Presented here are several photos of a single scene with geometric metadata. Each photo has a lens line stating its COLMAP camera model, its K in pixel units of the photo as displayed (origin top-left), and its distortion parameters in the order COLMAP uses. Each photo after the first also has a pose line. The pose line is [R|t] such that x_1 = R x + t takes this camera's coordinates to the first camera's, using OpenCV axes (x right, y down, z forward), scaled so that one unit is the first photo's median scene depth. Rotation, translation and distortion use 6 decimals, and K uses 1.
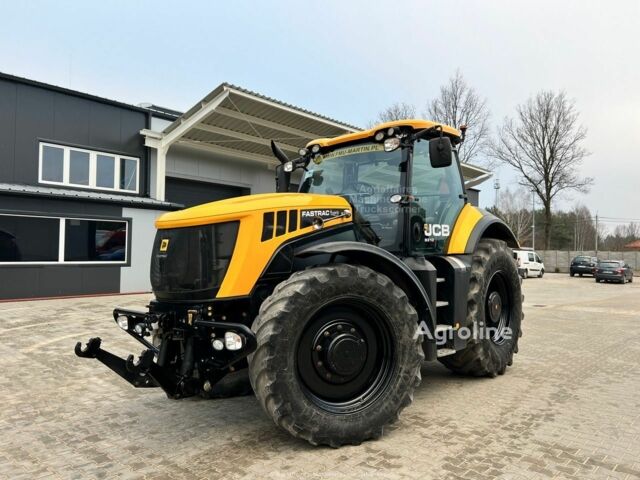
lens RADIAL K [[525.9, 0, 320.0], [0, 525.9, 240.0], [0, 0, 1]] dist [0.051711, -0.050019]
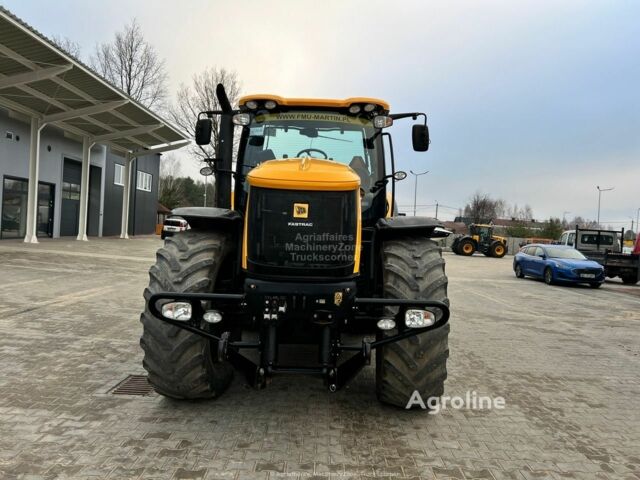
lens RADIAL K [[525.9, 0, 320.0], [0, 525.9, 240.0], [0, 0, 1]] dist [0.051711, -0.050019]
pose [[0.701342, 0.013437, 0.712699, -0.712438], [-0.063716, 0.997002, 0.043904, 0.014488], [-0.709972, -0.076202, 0.700095, 0.347180]]
